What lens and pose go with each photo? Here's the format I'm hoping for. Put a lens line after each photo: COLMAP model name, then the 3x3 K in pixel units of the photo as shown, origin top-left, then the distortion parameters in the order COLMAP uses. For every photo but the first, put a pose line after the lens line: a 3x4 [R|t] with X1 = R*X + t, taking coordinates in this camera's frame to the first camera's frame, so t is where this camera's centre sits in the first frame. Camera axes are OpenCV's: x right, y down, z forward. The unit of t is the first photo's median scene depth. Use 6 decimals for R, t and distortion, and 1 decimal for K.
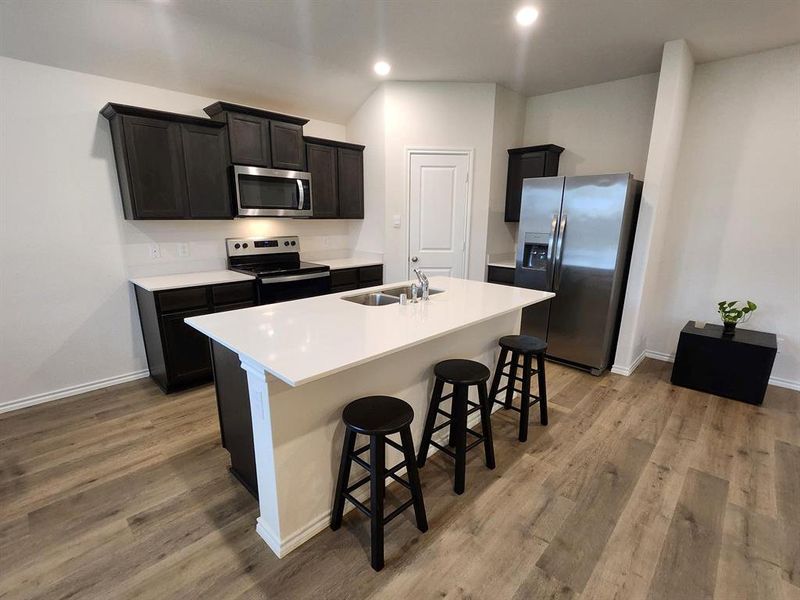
lens RADIAL K [[378.3, 0, 403.2], [0, 378.3, 314.7], [0, 0, 1]] dist [-0.013143, 0.000855]
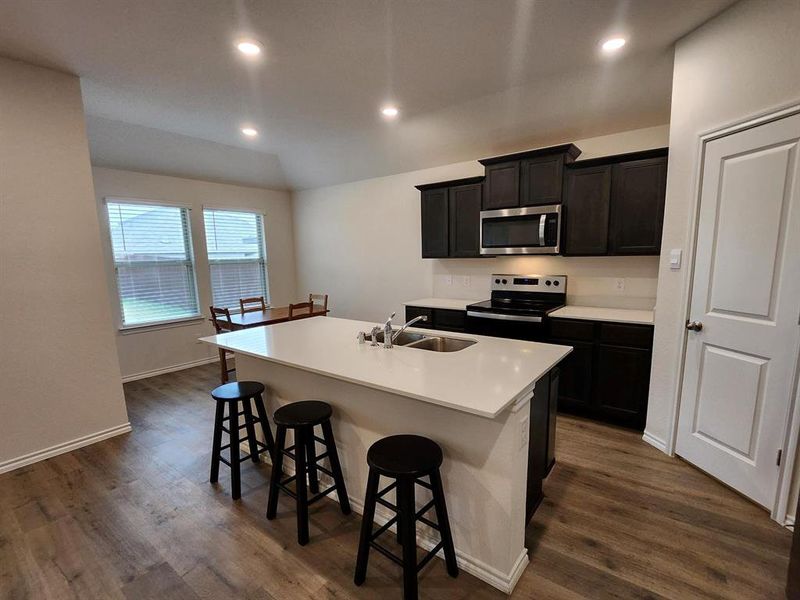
lens RADIAL K [[379.9, 0, 401.6], [0, 379.9, 314.9], [0, 0, 1]] dist [-0.010768, -0.001526]
pose [[0.108771, 0.145432, -0.983371, 0.705678], [-0.229491, 0.966191, 0.117508, -0.172478], [0.967214, 0.212894, 0.138469, 0.673273]]
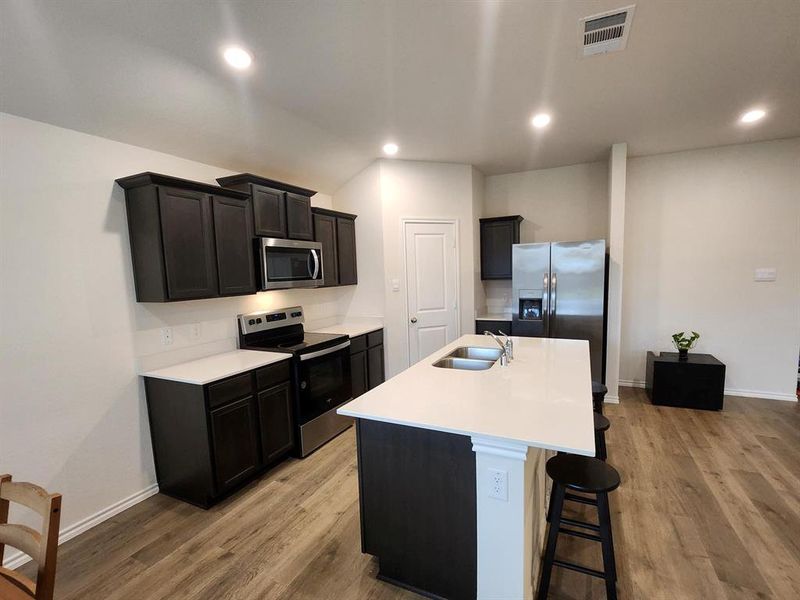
lens RADIAL K [[378.3, 0, 403.2], [0, 378.3, 314.7], [0, 0, 1]] dist [-0.013143, 0.000855]
pose [[0.949727, -0.076376, 0.303622, -0.413855], [0.118979, 0.985077, -0.124369, -0.049040], [-0.289592, 0.154241, 0.944641, 0.041622]]
